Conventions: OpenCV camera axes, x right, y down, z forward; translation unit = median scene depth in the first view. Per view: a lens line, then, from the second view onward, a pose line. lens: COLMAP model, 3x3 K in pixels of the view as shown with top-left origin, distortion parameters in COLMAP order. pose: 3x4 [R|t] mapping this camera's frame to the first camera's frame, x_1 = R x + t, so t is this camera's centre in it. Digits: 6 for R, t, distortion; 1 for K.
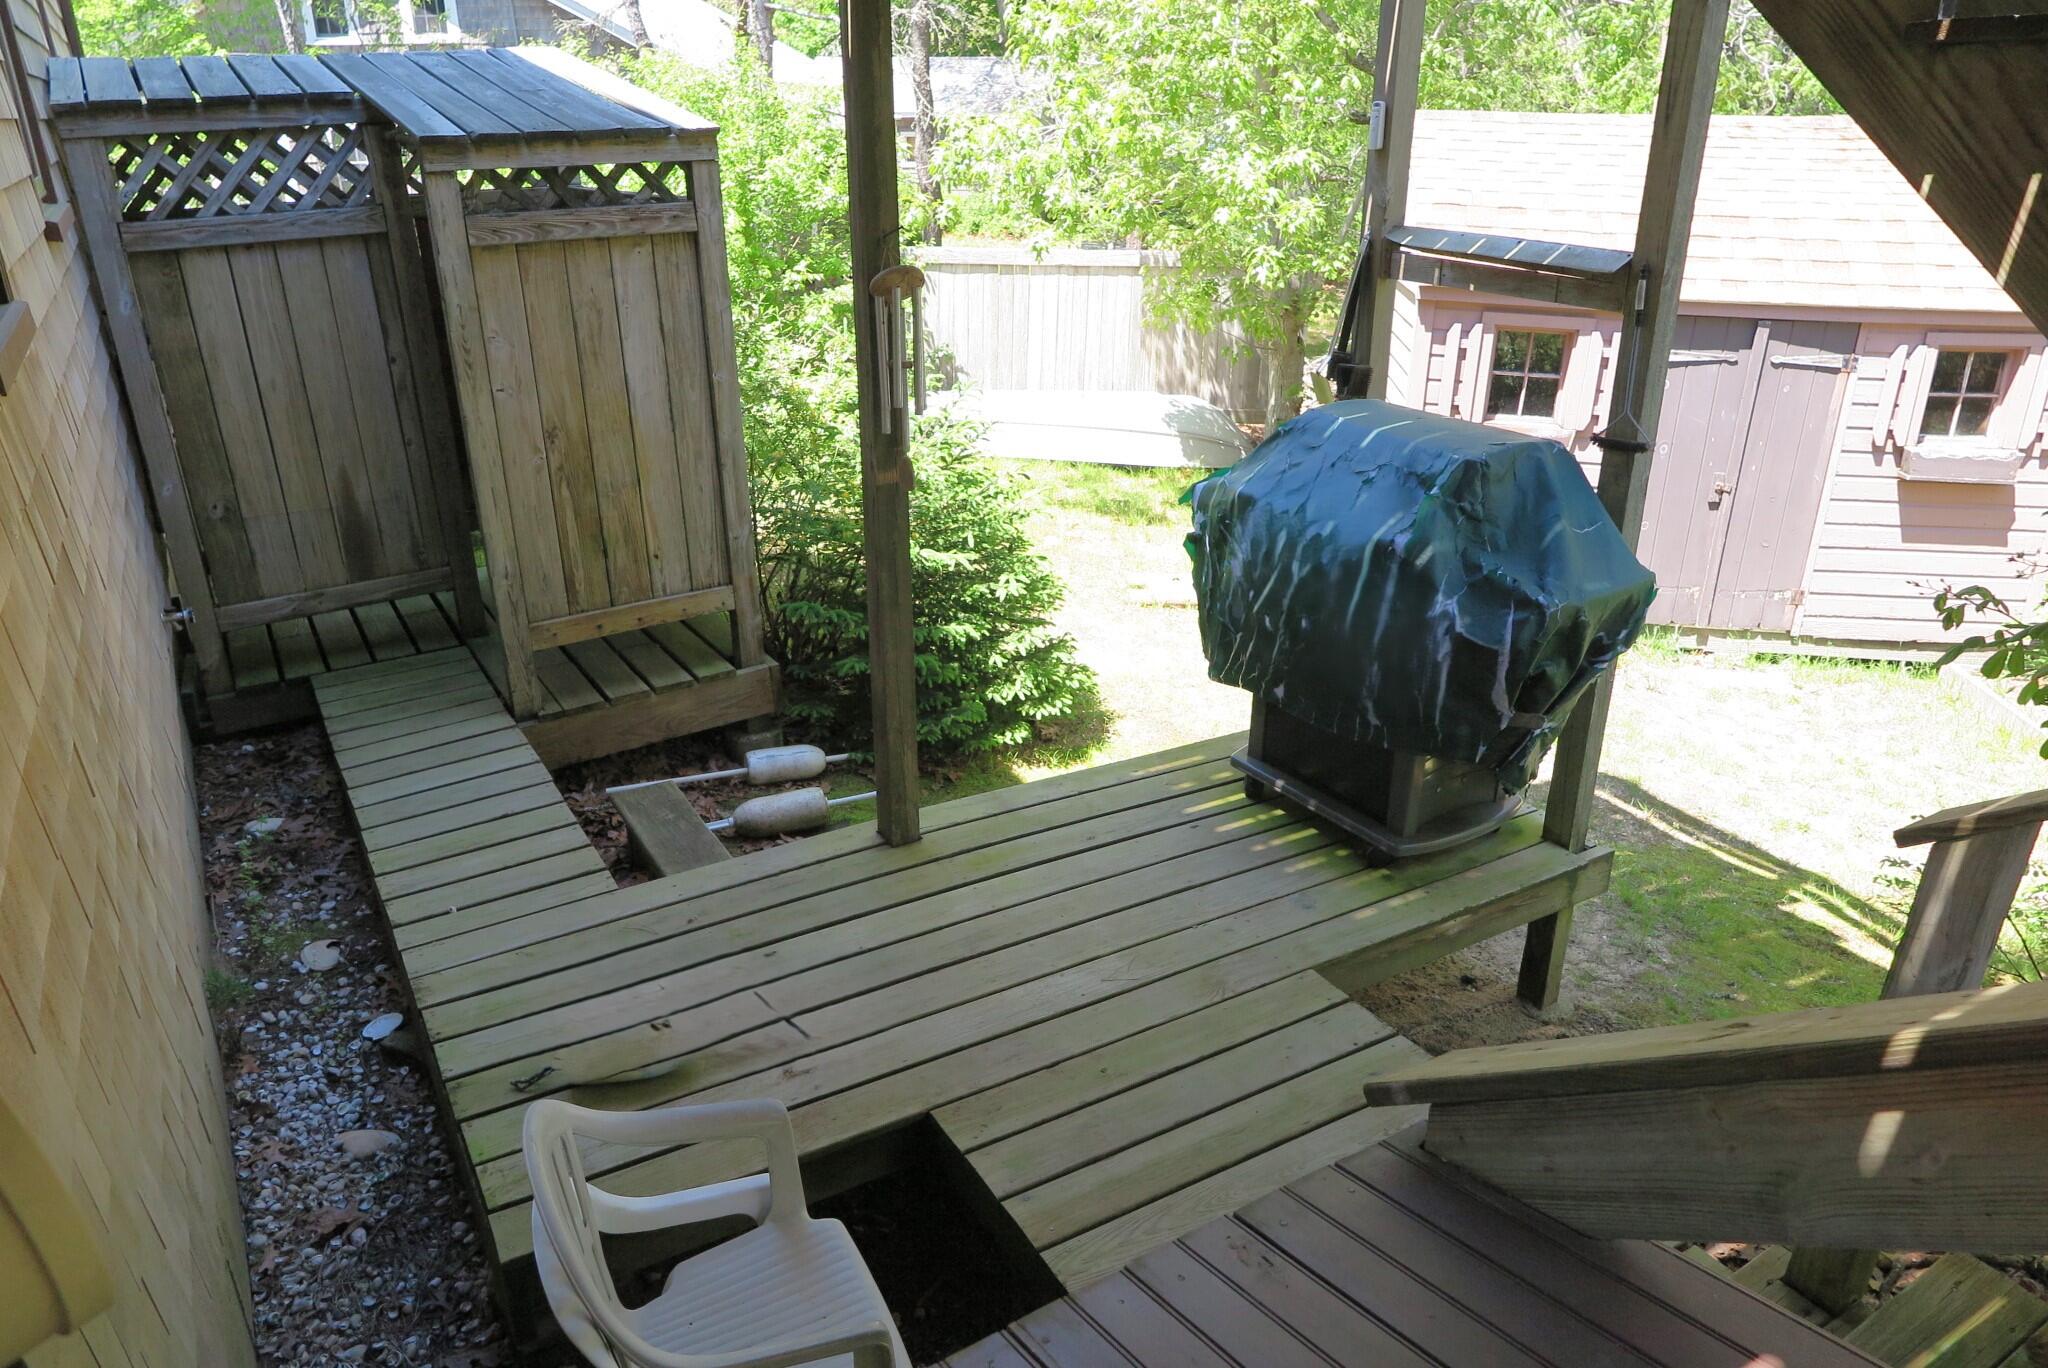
lens RADIAL K [[1413.8, 0, 1024.0], [0, 1413.8, 684.0], [0, 0, 1]] dist [-0.011522, -0.001247]
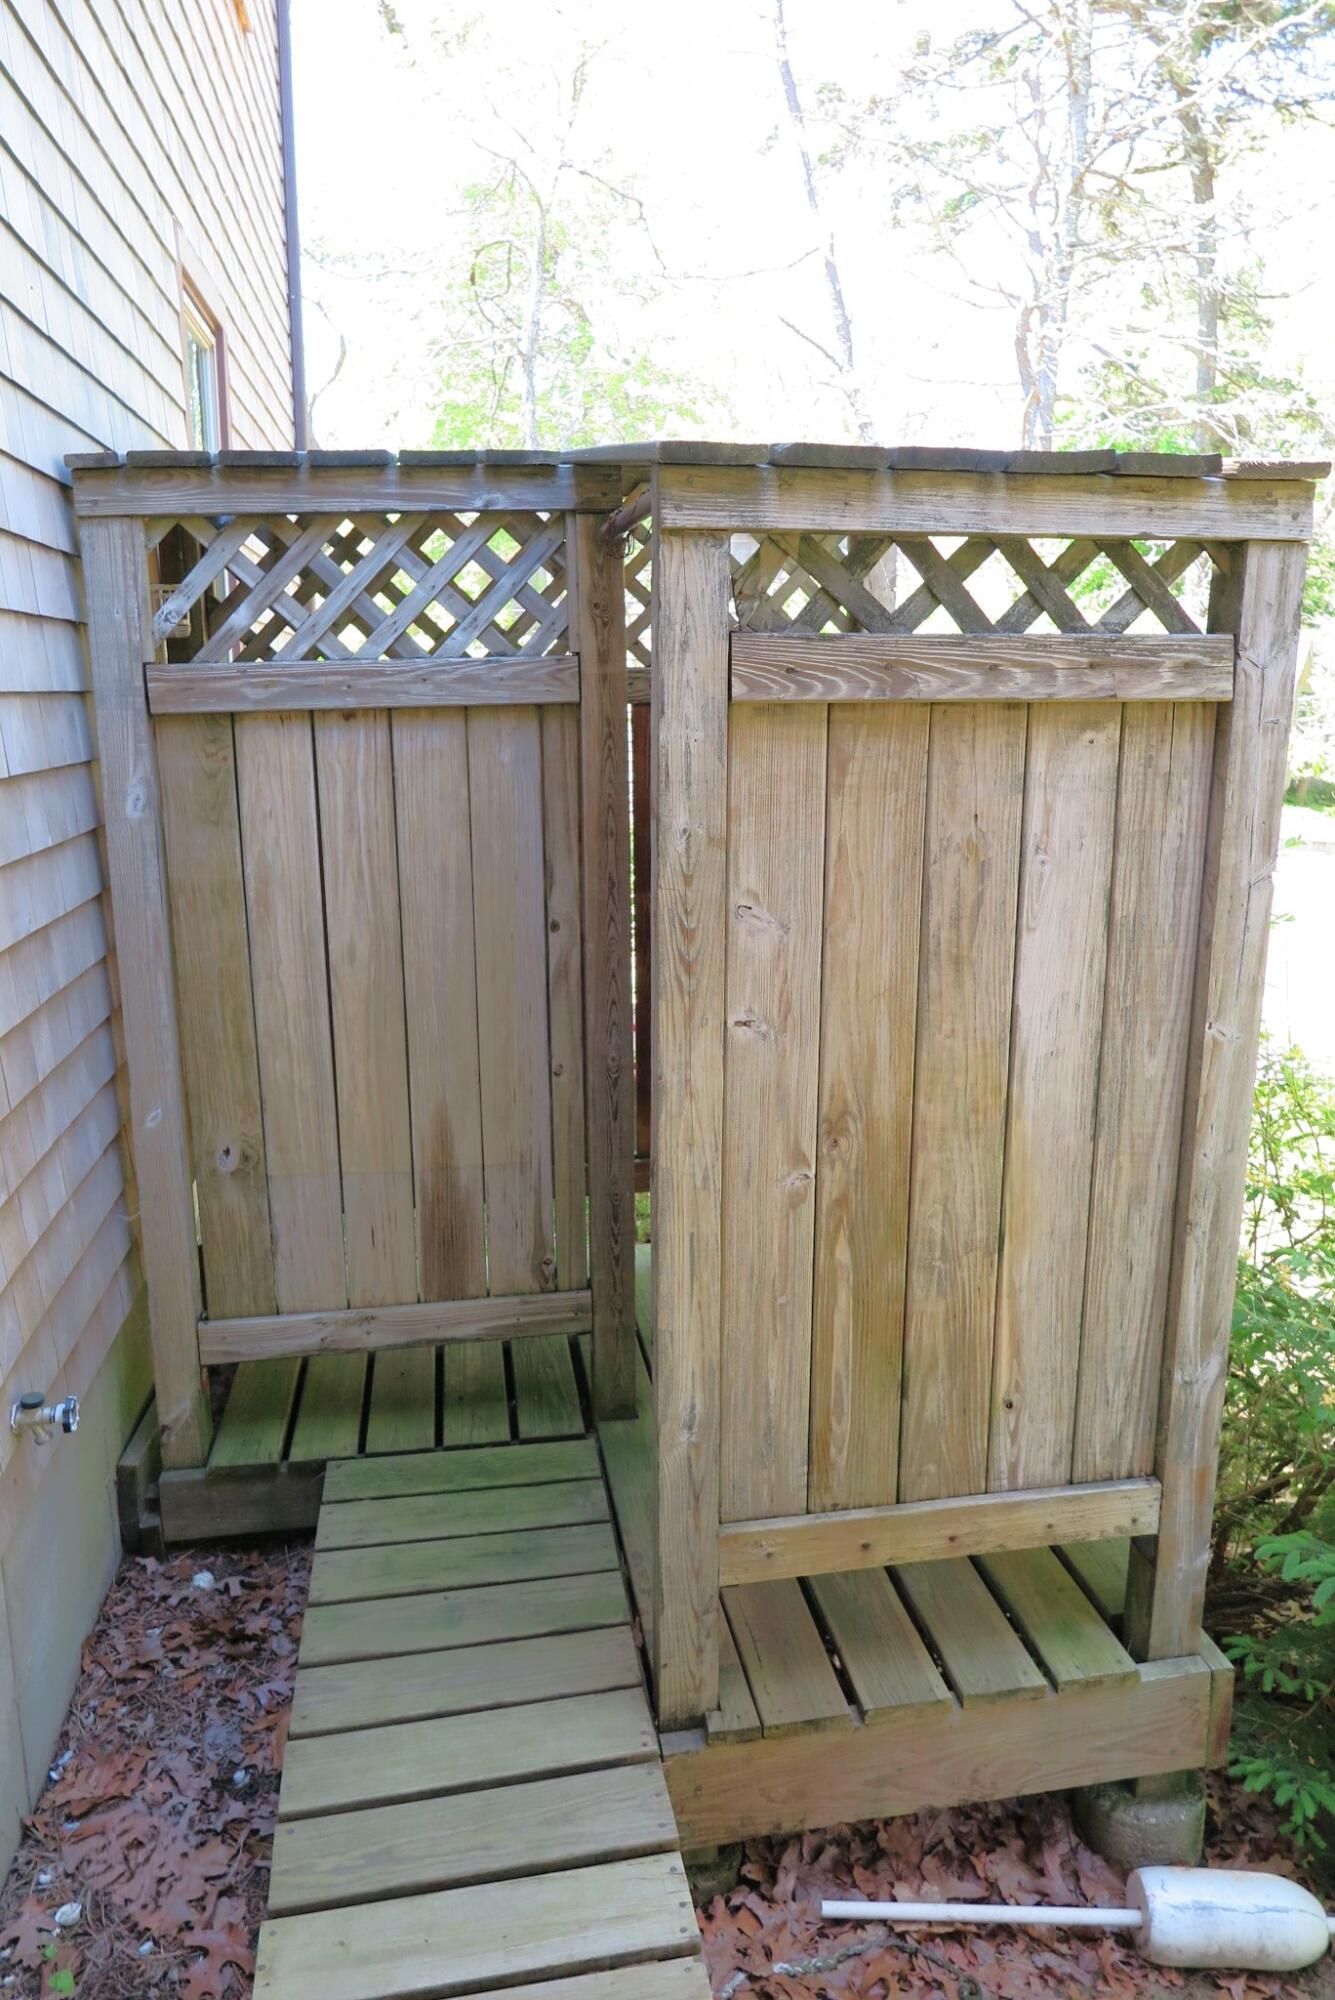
lens RADIAL K [[1375.6, 0, 667.5], [0, 1375.6, 1000.0], [0, 0, 1]] dist [-0.015253, 0.002766]
pose [[0.931536, 0.097513, -0.350330, -0.222219], [-0.155799, 0.977501, -0.142189, -0.137415], [0.328583, 0.187036, 0.925771, 0.540468]]
